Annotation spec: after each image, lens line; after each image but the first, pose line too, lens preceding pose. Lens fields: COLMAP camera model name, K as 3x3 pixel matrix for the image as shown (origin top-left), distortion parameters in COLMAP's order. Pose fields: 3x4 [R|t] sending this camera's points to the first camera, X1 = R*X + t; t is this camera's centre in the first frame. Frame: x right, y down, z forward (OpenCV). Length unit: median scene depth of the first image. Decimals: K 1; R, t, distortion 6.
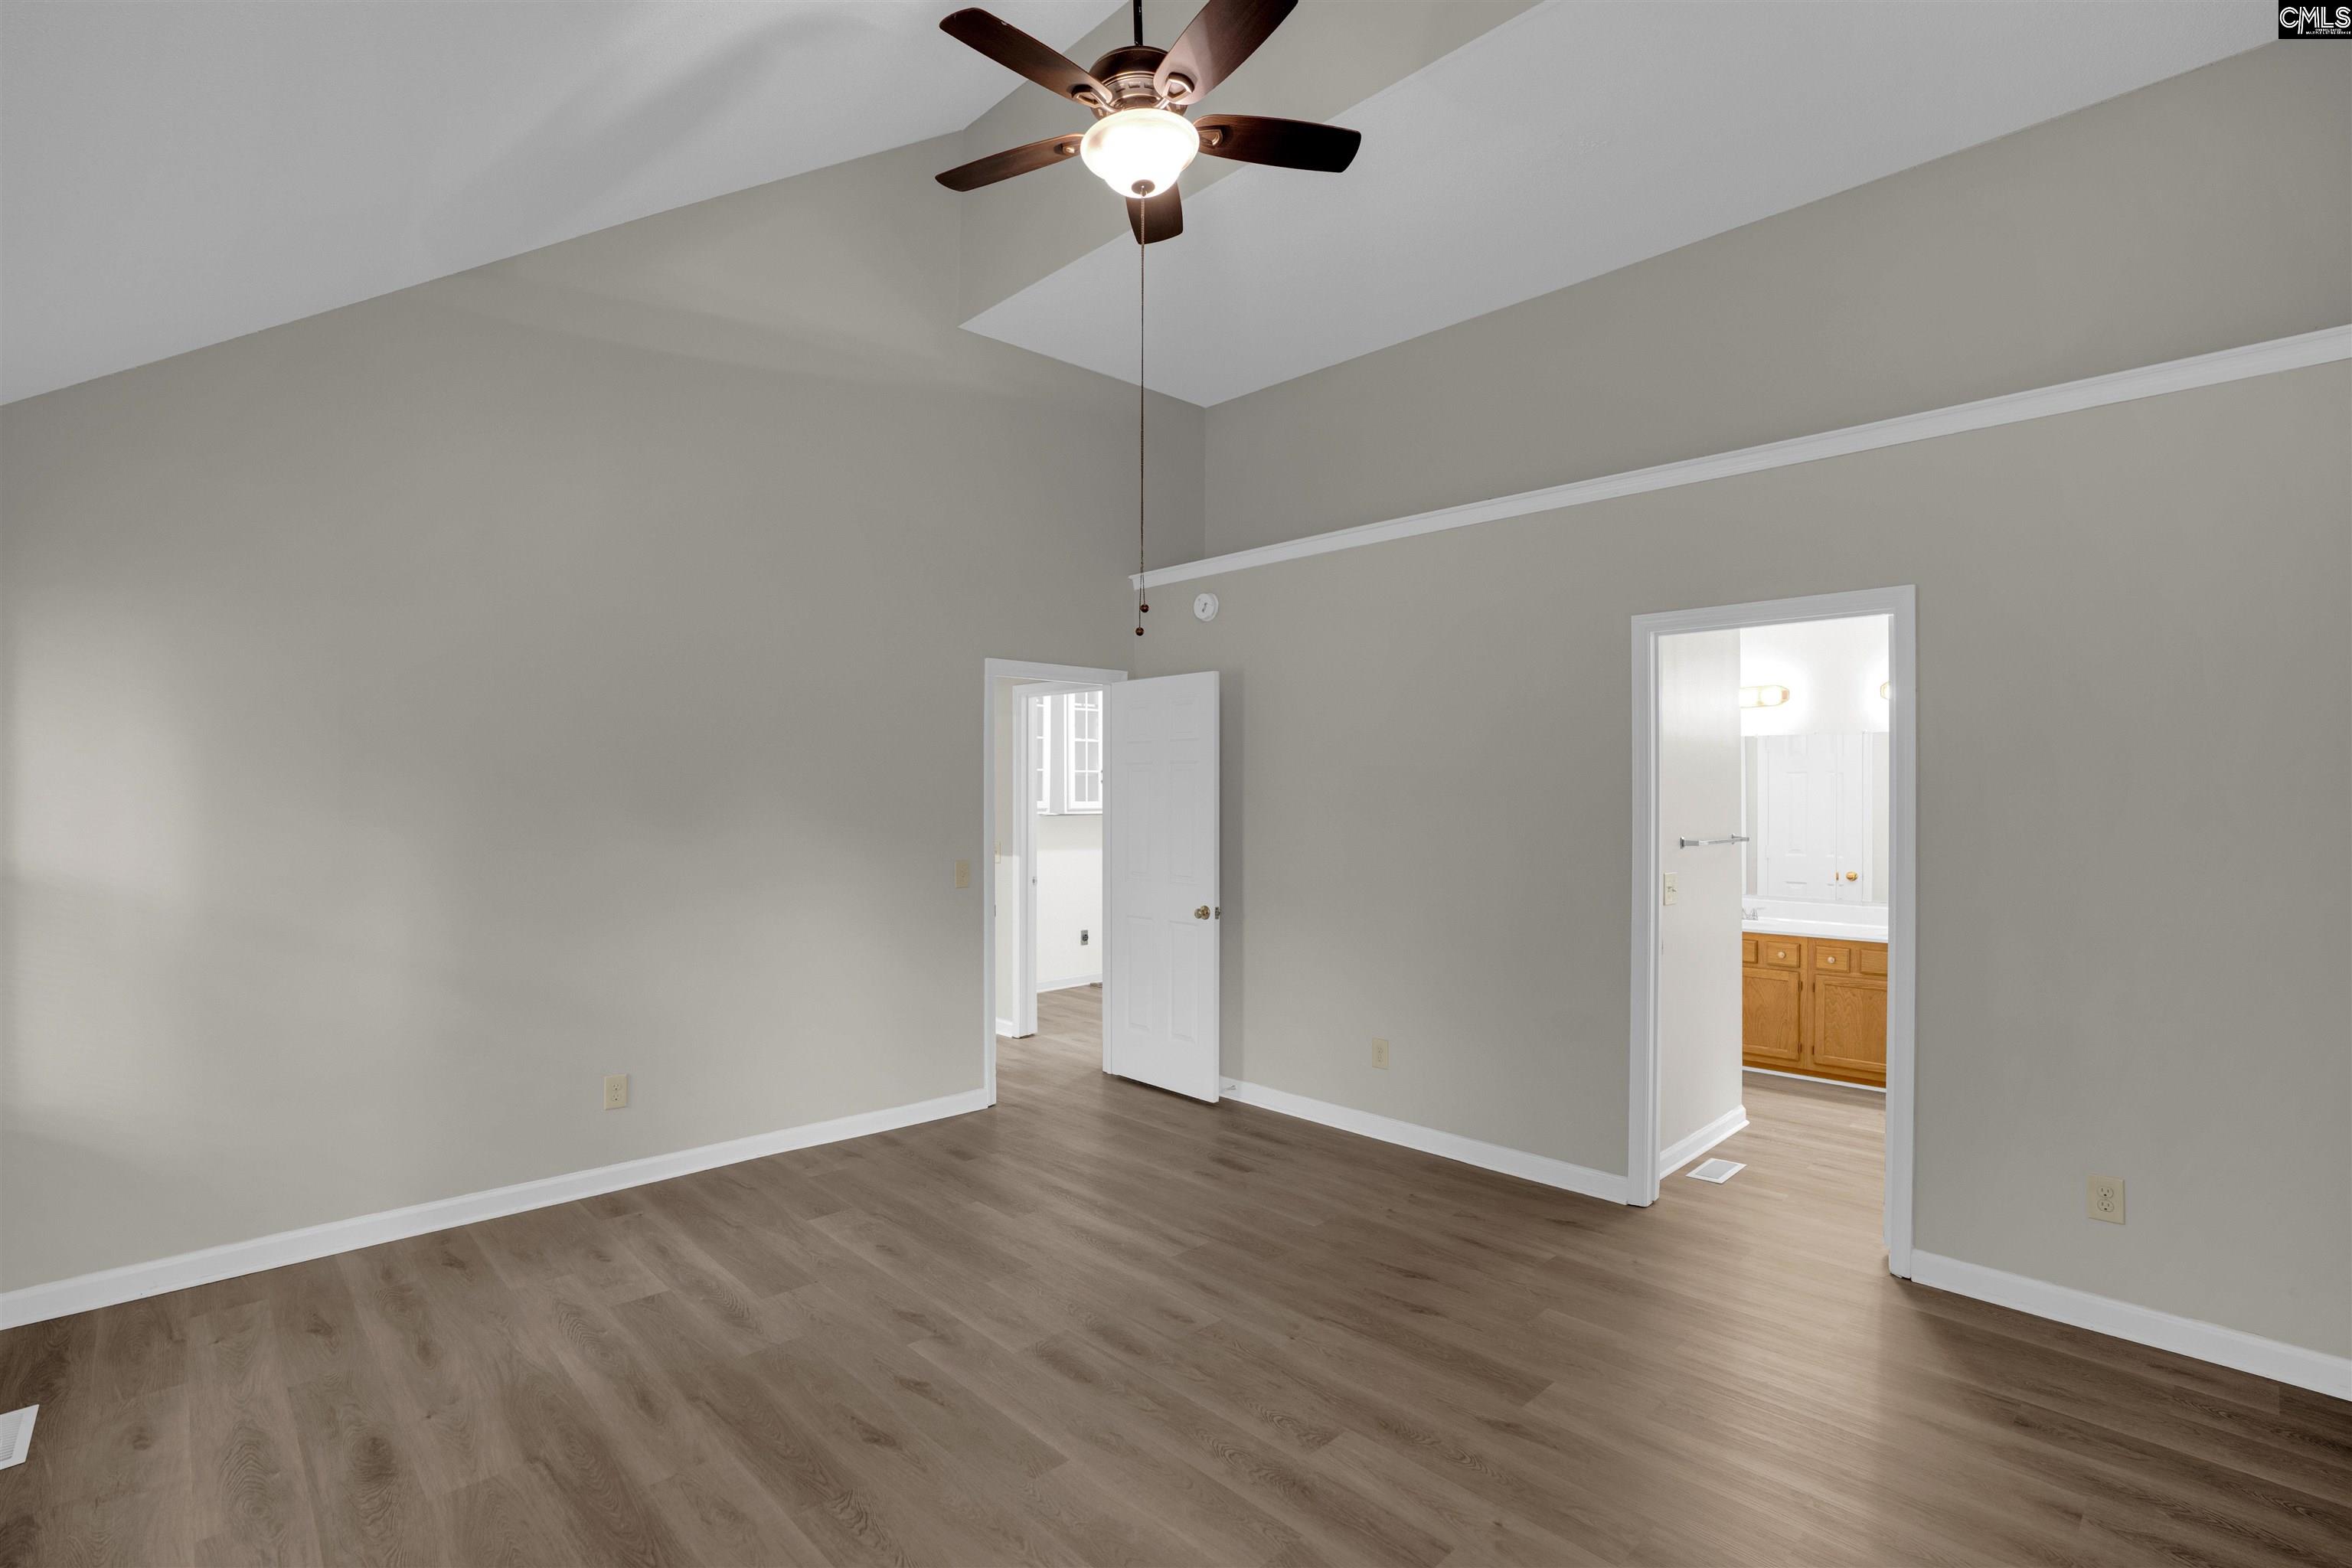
lens RADIAL K [[1095.6, 0, 1183.3], [0, 1095.6, 787.8], [0, 0, 1]] dist [-0.065658, 0.024844]
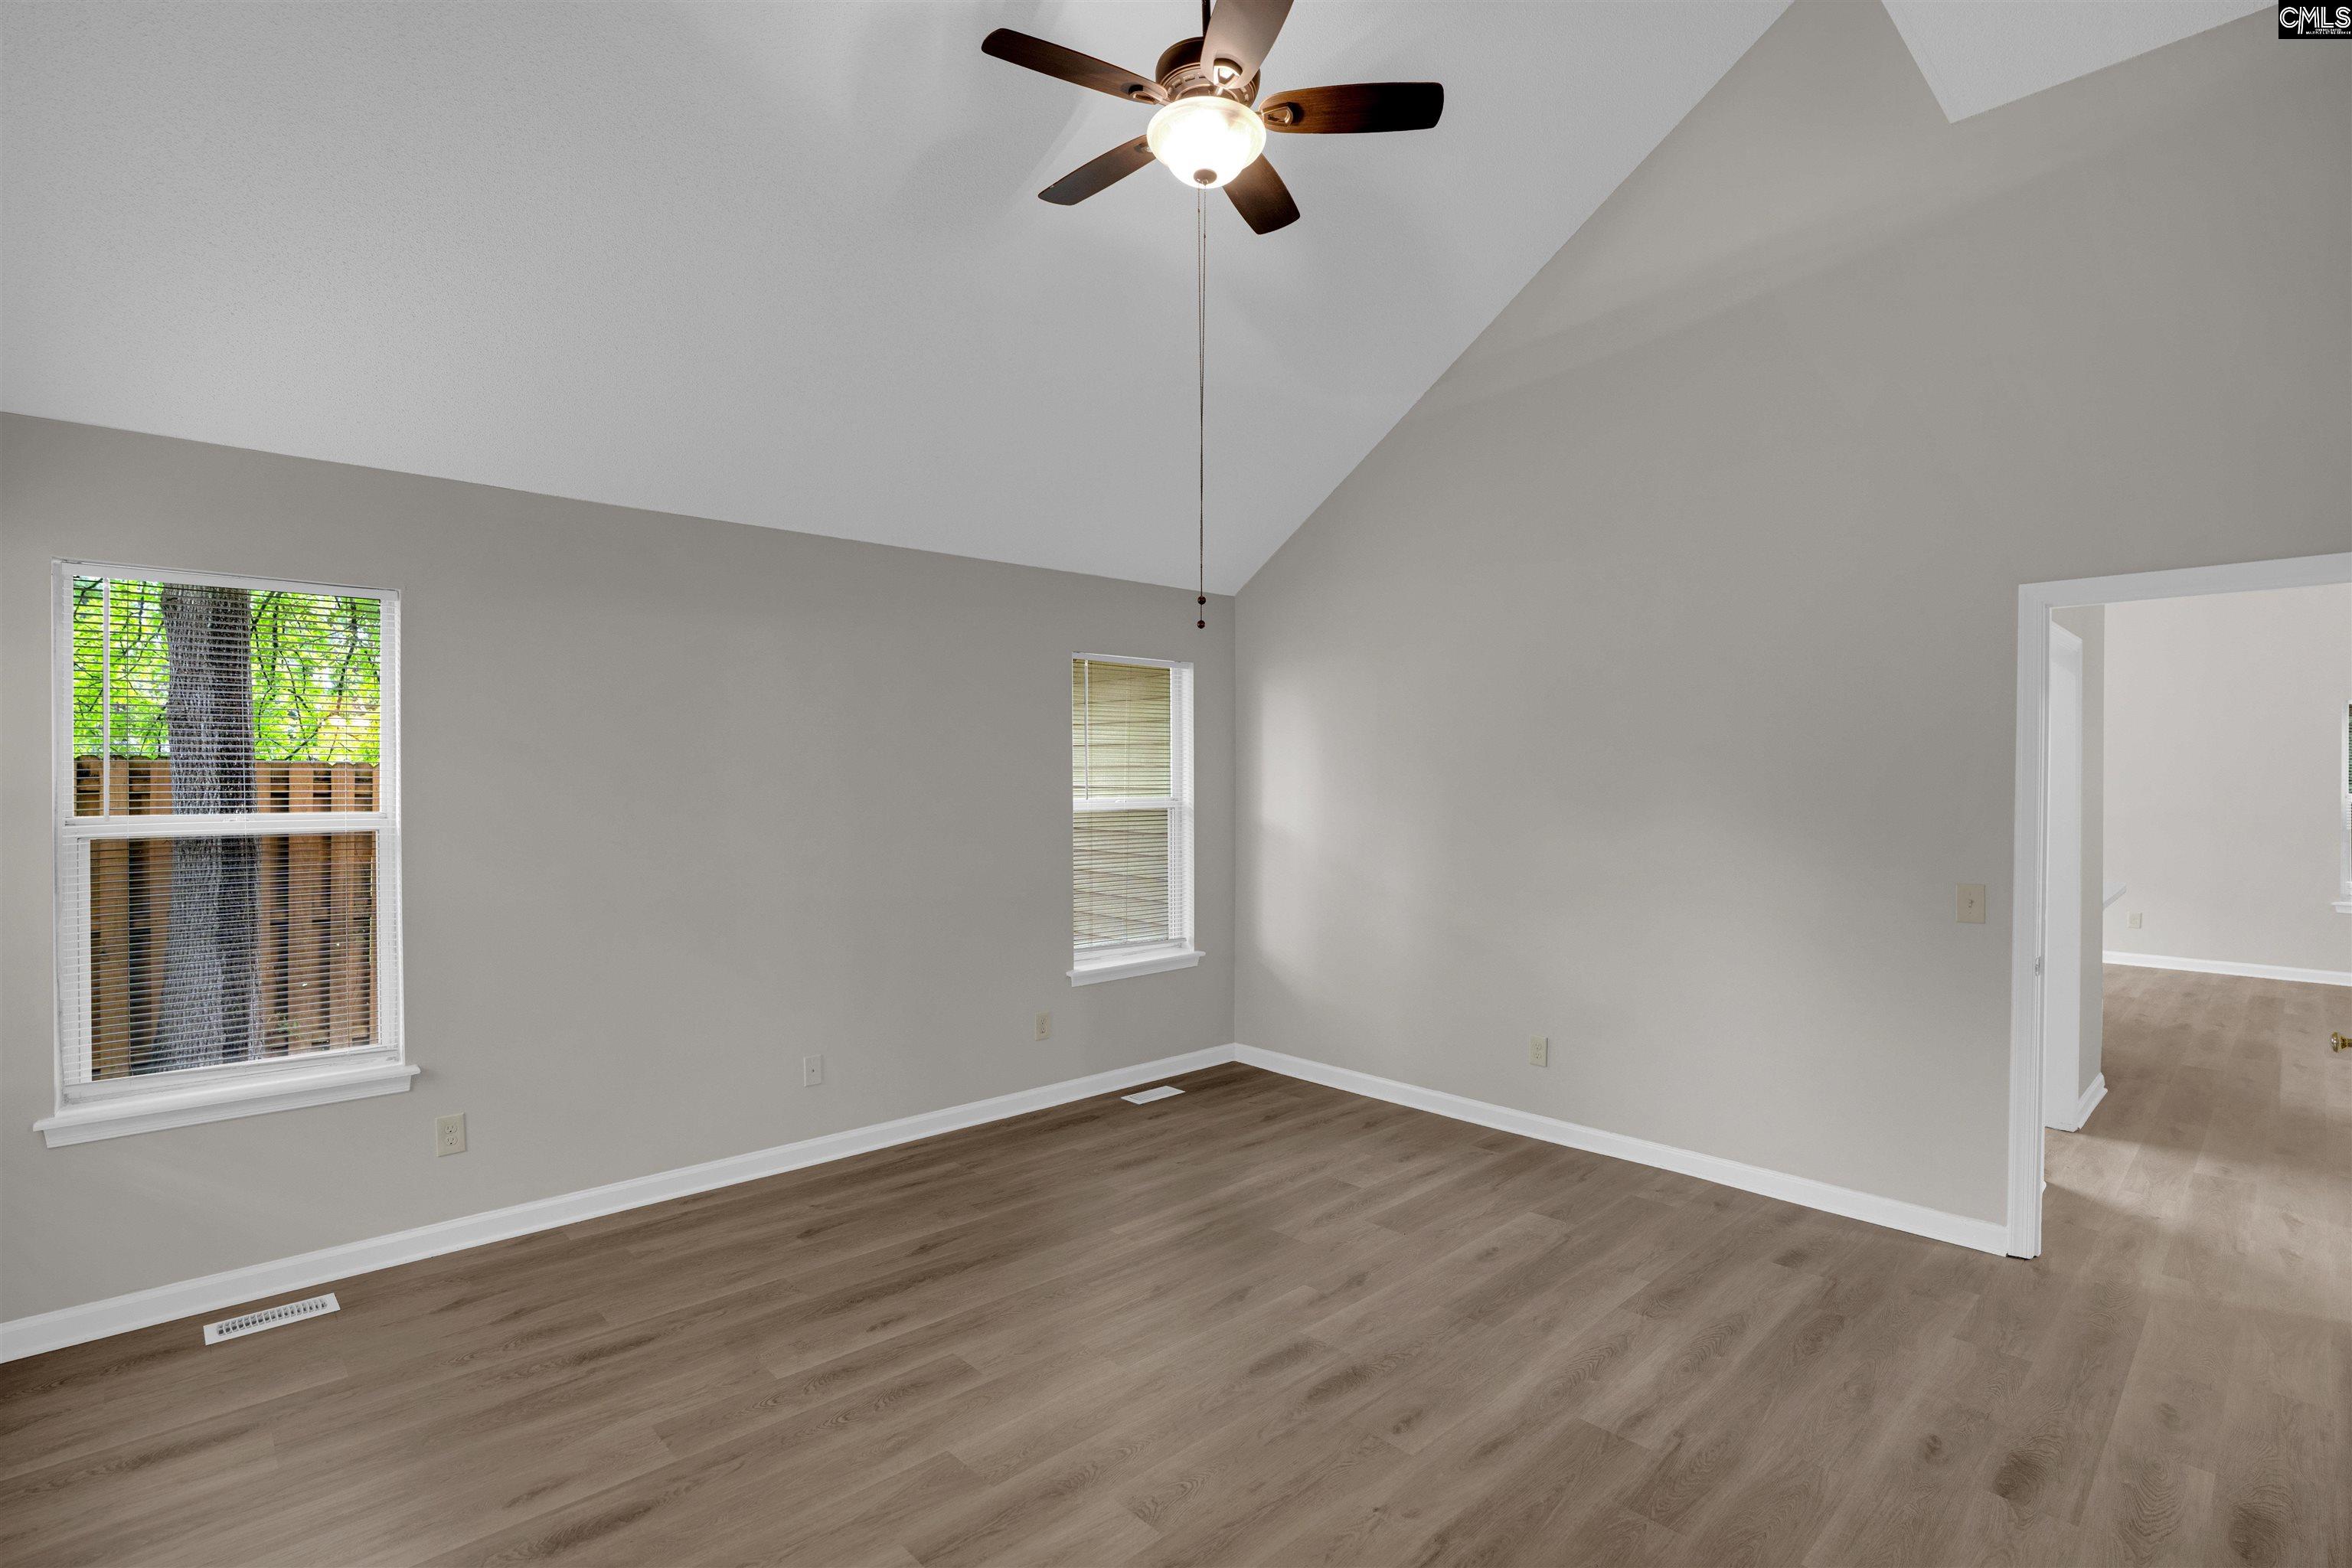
lens RADIAL K [[1128.9, 0, 1174.4], [0, 1128.9, 786.7], [0, 0, 1]] dist [-0.033629, 0.011534]
pose [[-0.016646, 0.004931, -0.999849, 0.829273], [0.003394, 0.999982, 0.004876, 0.001530], [0.999856, -0.003313, -0.016662, 0.823768]]
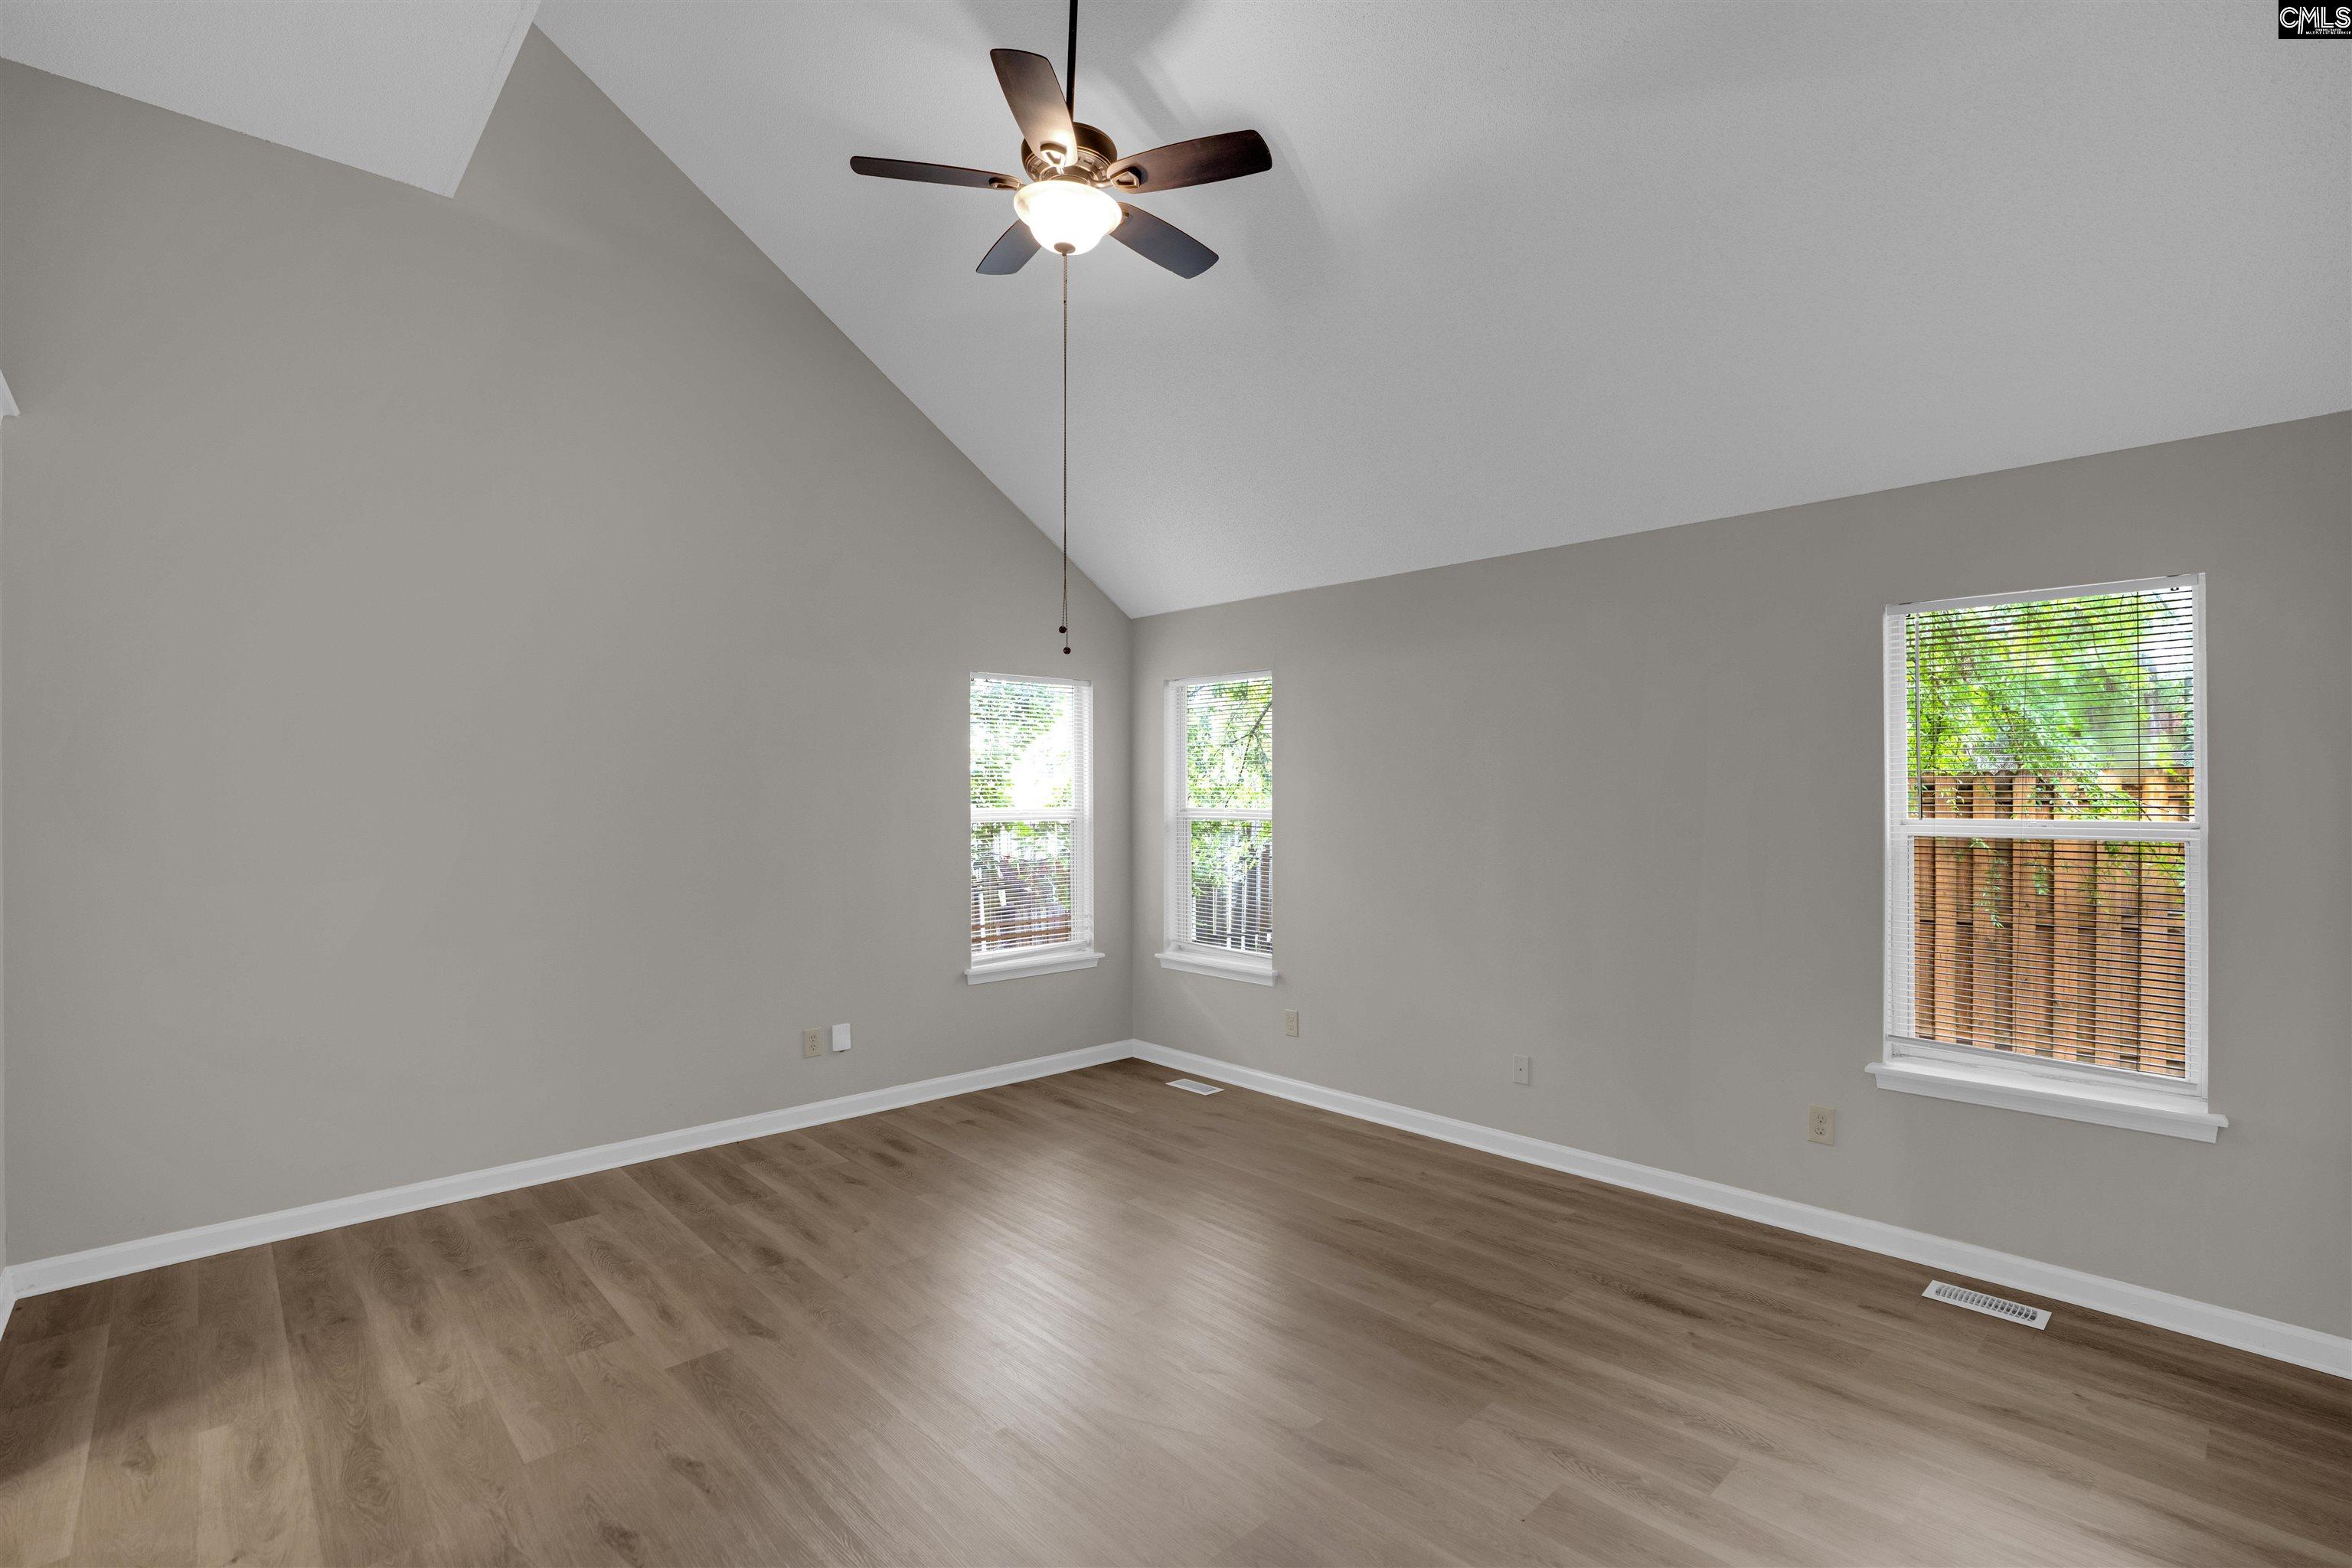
lens RADIAL K [[1104.4, 0, 1182.2], [0, 1104.4, 793.6], [0, 0, 1]] dist [-0.023473, 0.000825]
pose [[-0.999779, 0.002518, 0.020879, -0.150016], [0.002502, 0.999997, -0.000766, 0.005706], [-0.020881, -0.000713, -0.999782, 1.769931]]
